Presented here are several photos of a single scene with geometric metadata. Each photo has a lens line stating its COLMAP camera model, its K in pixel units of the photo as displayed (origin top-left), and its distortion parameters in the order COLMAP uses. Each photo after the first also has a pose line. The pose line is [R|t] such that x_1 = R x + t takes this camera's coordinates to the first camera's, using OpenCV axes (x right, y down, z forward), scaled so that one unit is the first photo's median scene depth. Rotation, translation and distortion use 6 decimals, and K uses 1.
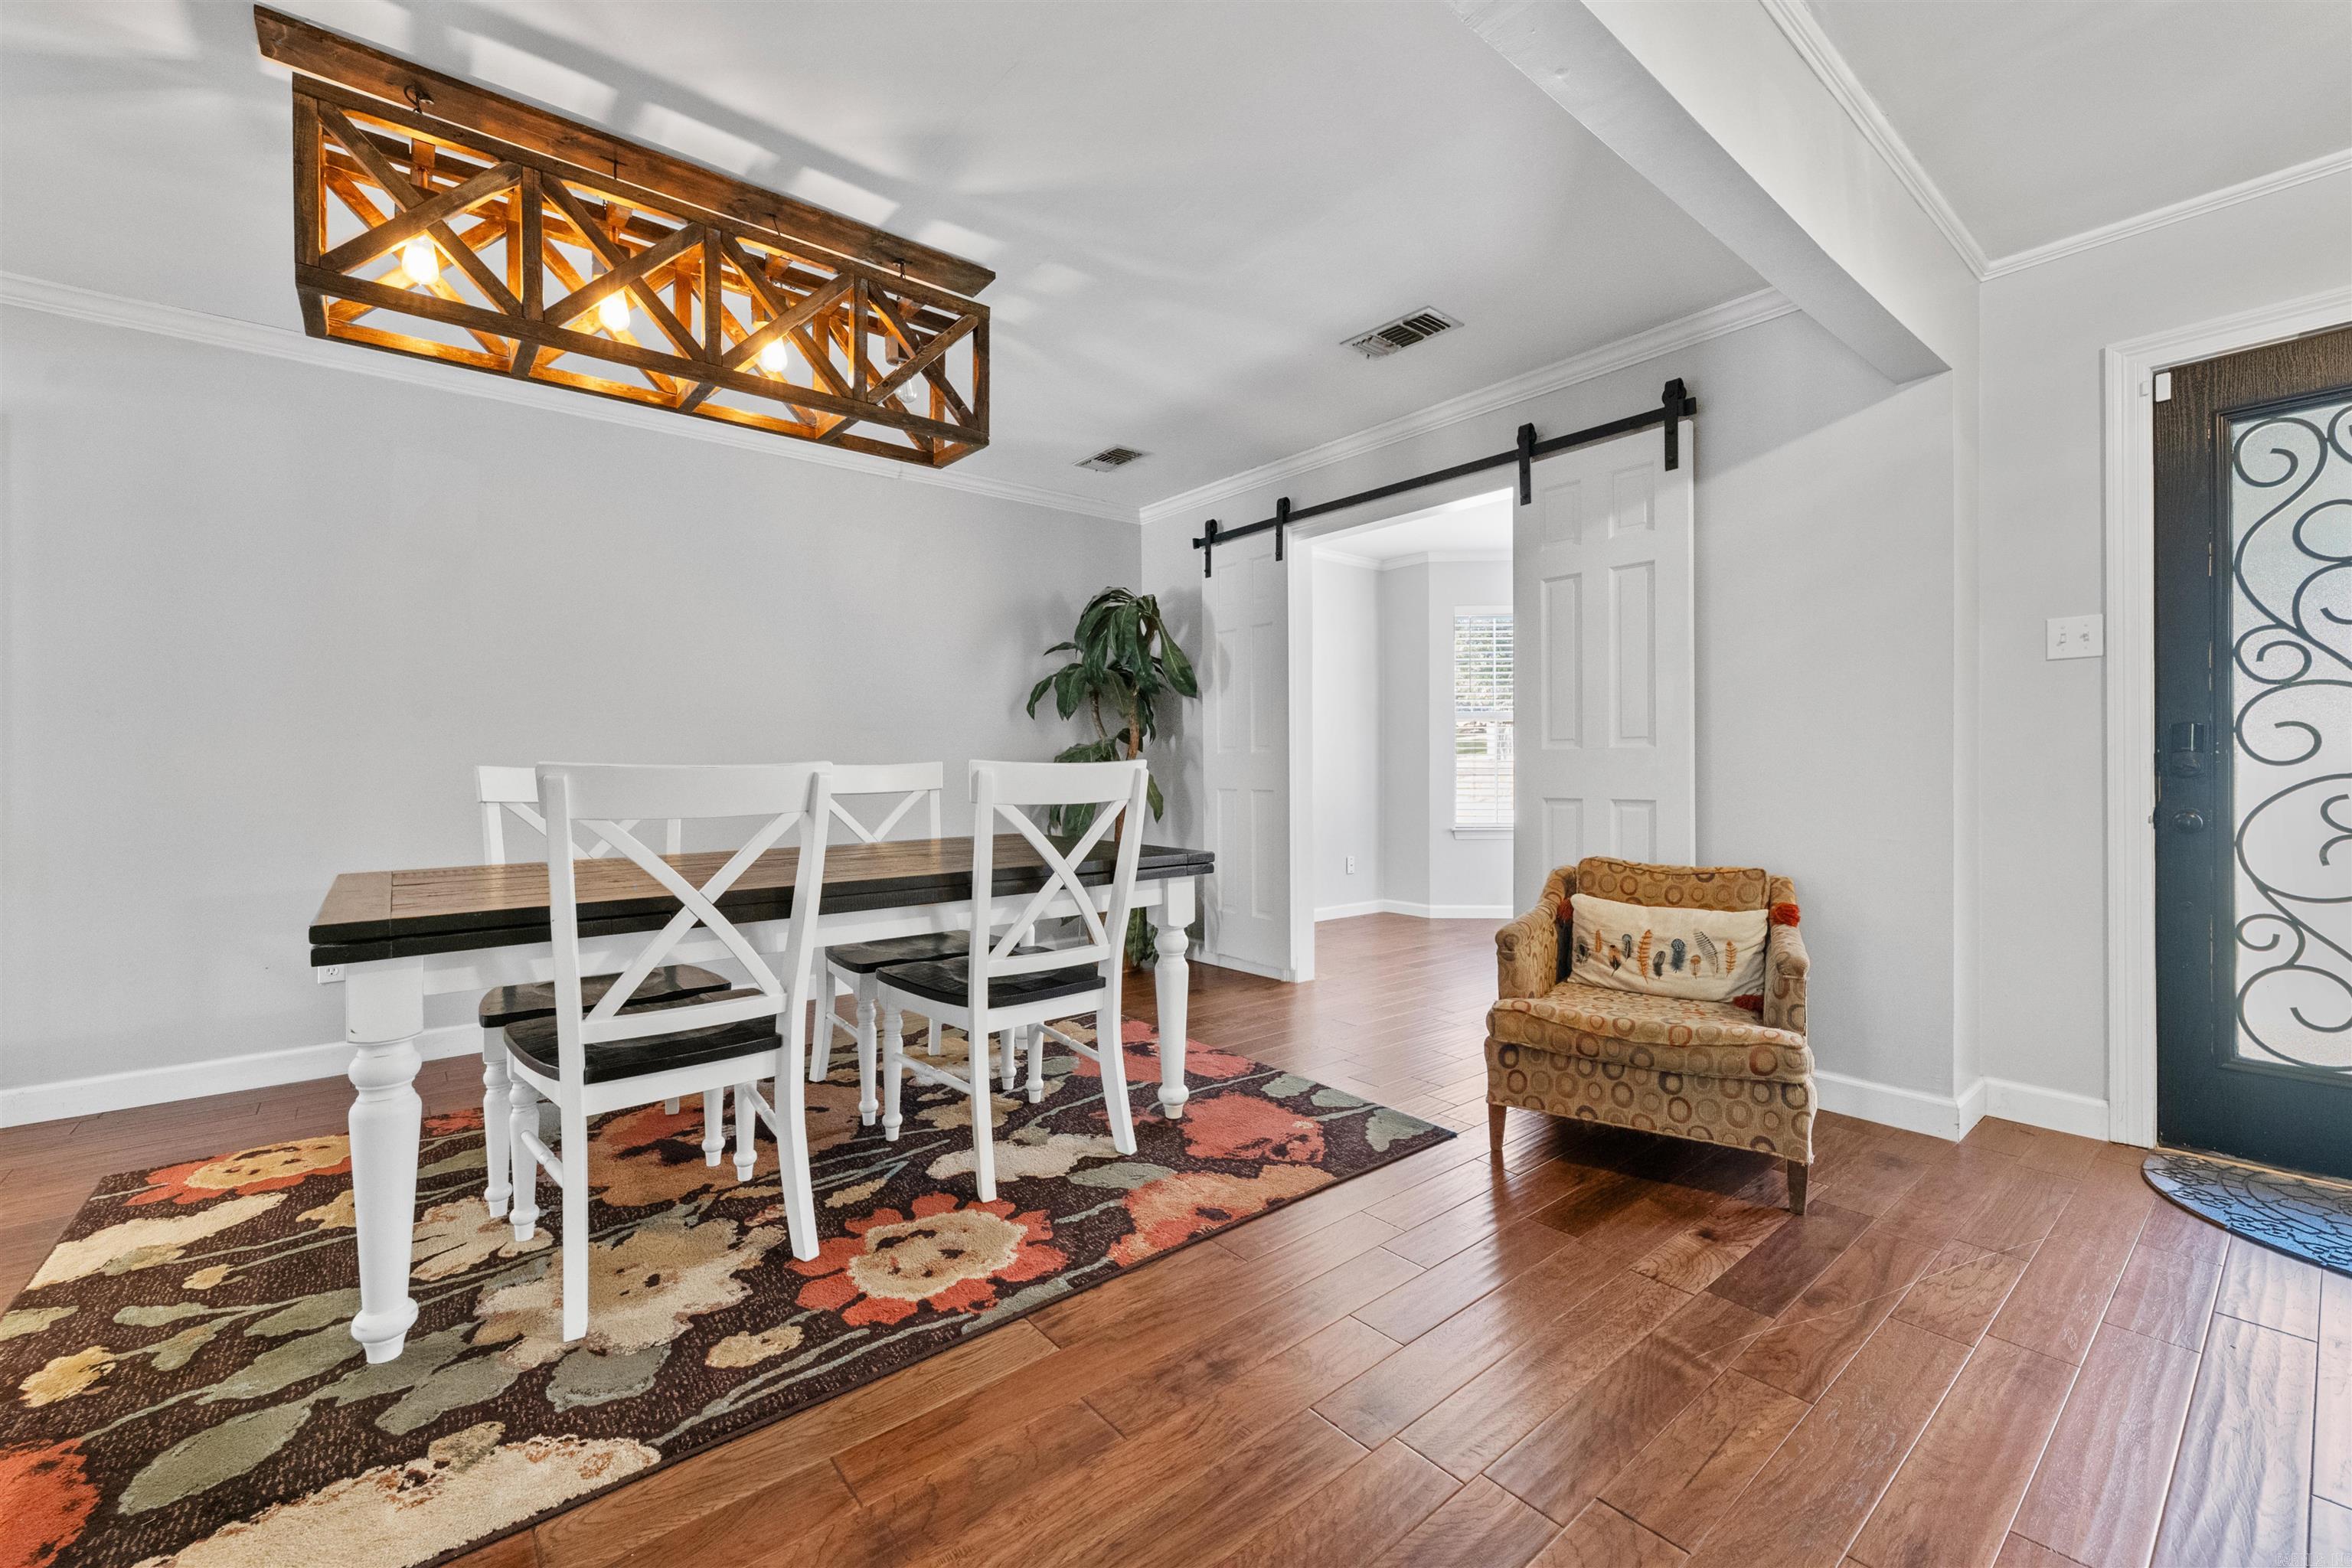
lens RADIAL K [[956.1, 0, 1179.9], [0, 956.1, 769.5], [0, 0, 1]] dist [0.005304, -0.001571]
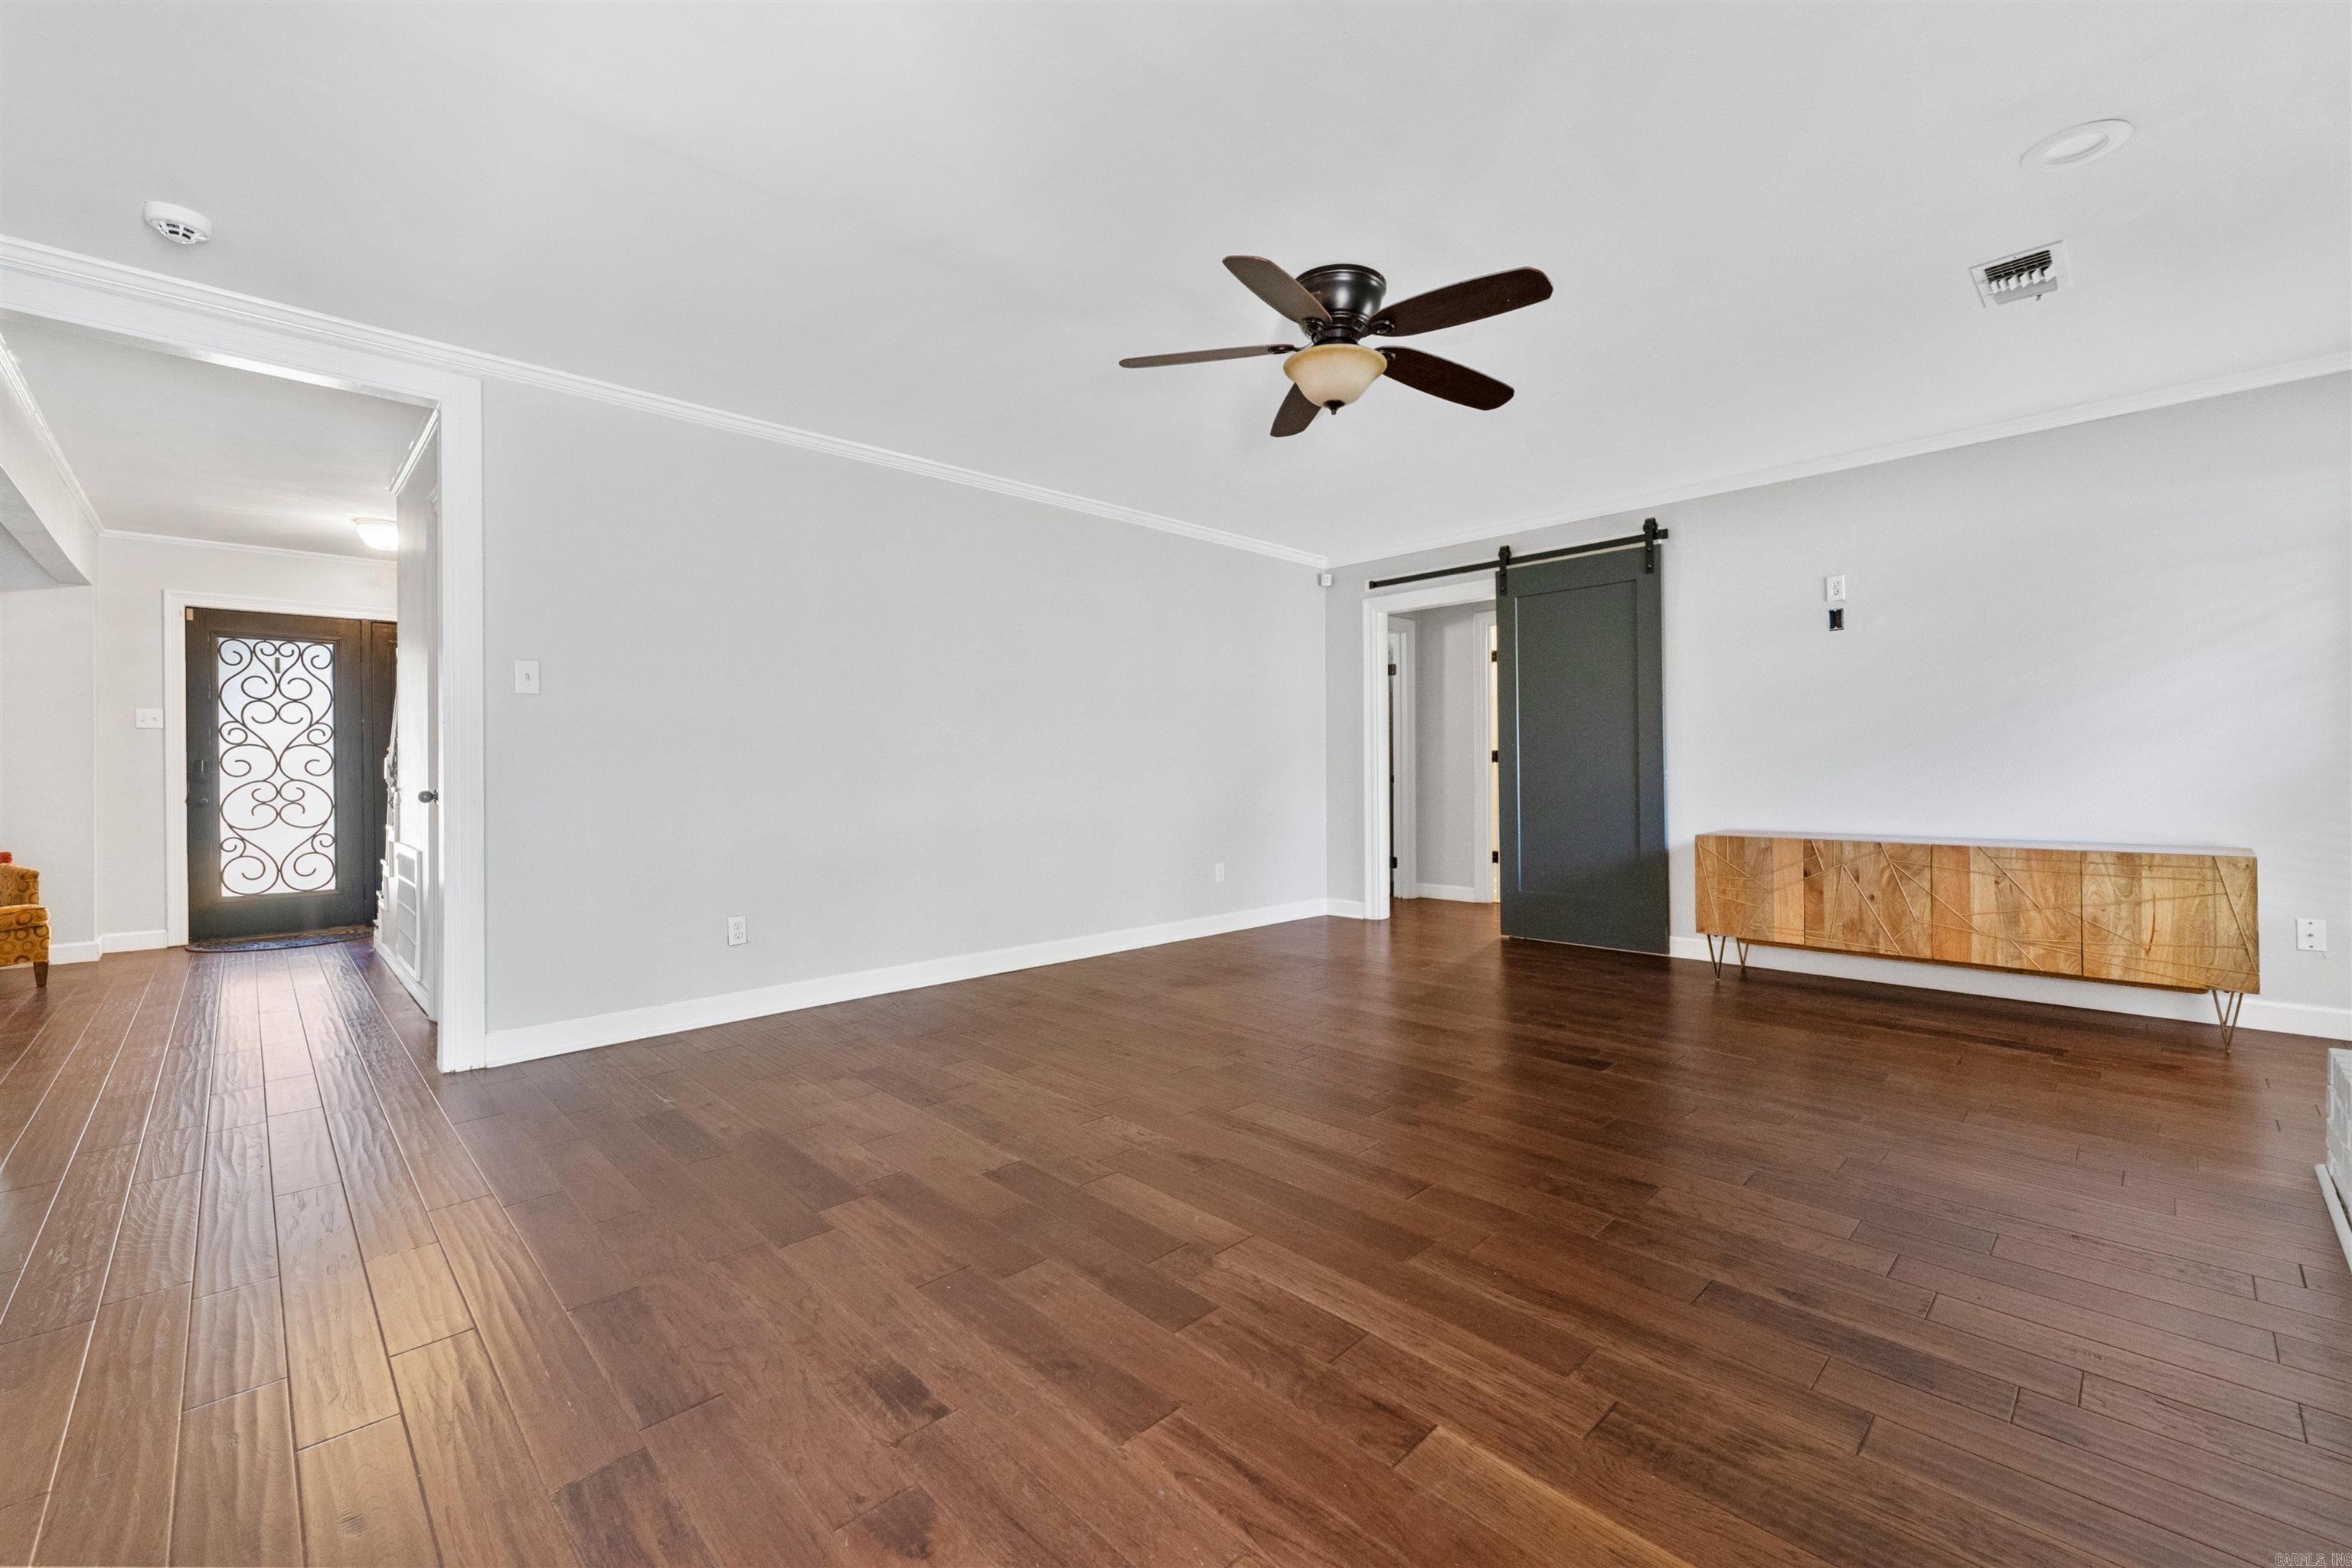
lens RADIAL K [[956.1, 0, 1179.1], [0, 956.1, 770.0], [0, 0, 1]] dist [0.005304, -0.001571]
pose [[-0.088636, 0.003886, 0.996057, -1.546436], [0.010222, 0.999943, -0.002992, 0.009242], [-0.996012, 0.009916, -0.088670, -1.210935]]
